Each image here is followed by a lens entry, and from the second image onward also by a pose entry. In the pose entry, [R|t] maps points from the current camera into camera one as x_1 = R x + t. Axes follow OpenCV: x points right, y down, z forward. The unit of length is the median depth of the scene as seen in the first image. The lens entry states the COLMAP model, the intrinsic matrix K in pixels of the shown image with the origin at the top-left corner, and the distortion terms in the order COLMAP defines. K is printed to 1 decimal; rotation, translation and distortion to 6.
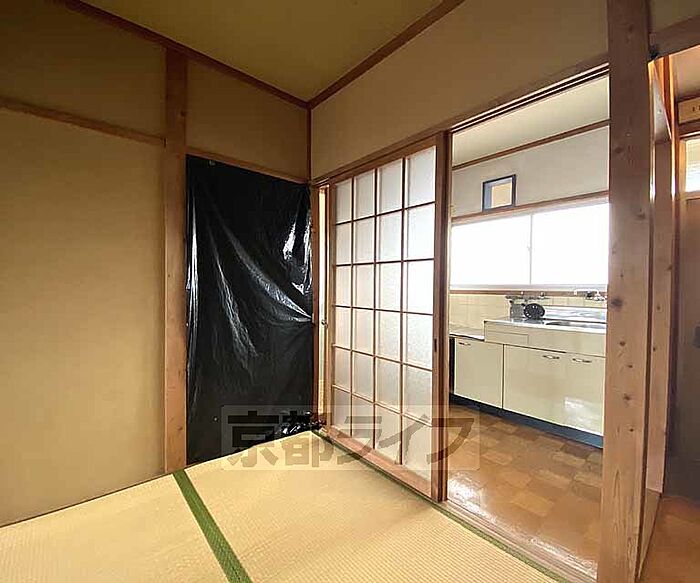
lens RADIAL K [[315.5, 0, 349.4], [0, 315.5, 292.3], [0, 0, 1]] dist [0.016787, -0.016868]
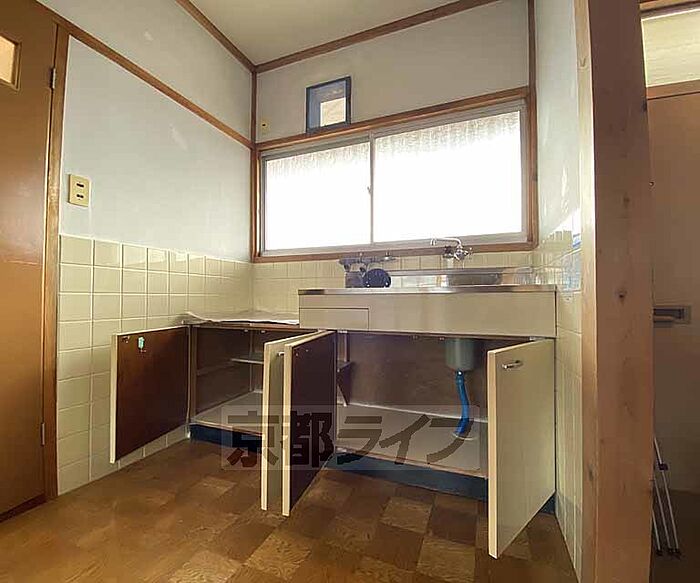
lens RADIAL K [[315.5, 0, 361.3], [0, 315.5, 294.5], [0, 0, 1]] dist [0.016787, -0.016868]
pose [[0.884465, -0.000494, 0.466606, 0.247192], [0.010660, 0.999760, -0.019149, 0.100718], [-0.466485, 0.021911, 0.884258, 0.435200]]
